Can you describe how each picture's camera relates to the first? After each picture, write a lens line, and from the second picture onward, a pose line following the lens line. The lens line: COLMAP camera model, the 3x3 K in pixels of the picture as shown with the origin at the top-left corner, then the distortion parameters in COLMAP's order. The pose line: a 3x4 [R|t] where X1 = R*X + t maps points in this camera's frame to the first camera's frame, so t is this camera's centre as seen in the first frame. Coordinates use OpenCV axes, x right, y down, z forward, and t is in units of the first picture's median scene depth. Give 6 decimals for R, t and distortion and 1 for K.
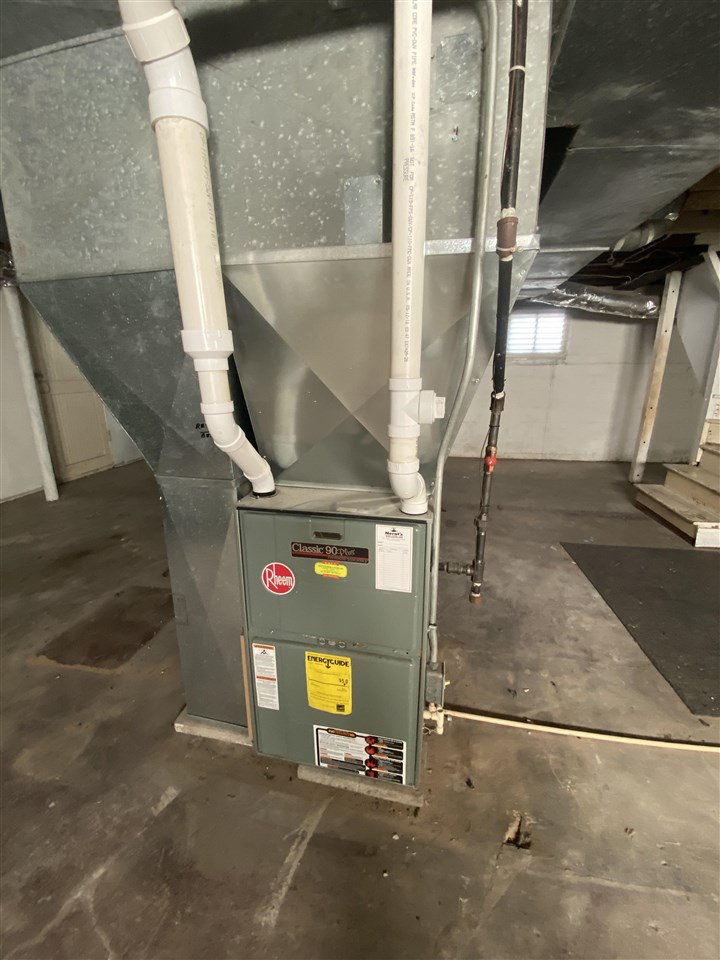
lens RADIAL K [[386.9, 0, 361.2], [0, 386.9, 477.6], [0, 0, 1]] dist [0.033073, -0.027519]
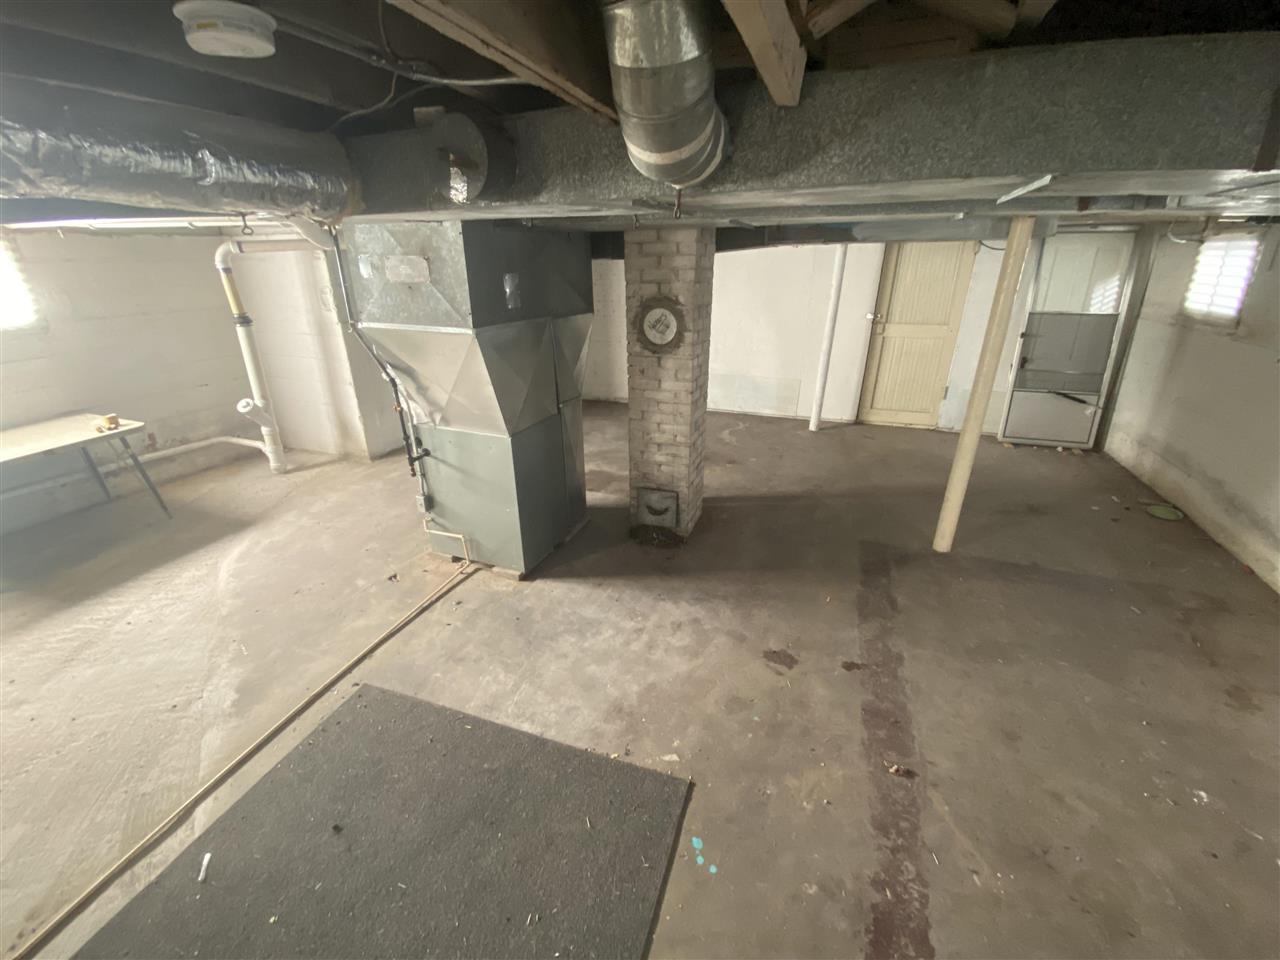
lens RADIAL K [[515.9, 0, 639.1], [0, 515.9, 483.0], [0, 0, 1]] dist [0.033073, -0.027519]
pose [[-0.178254, 0.383945, -0.905987, 1.202417], [-0.248770, 0.873237, 0.419012, -0.518864], [0.952018, 0.300073, -0.060143, 1.068747]]
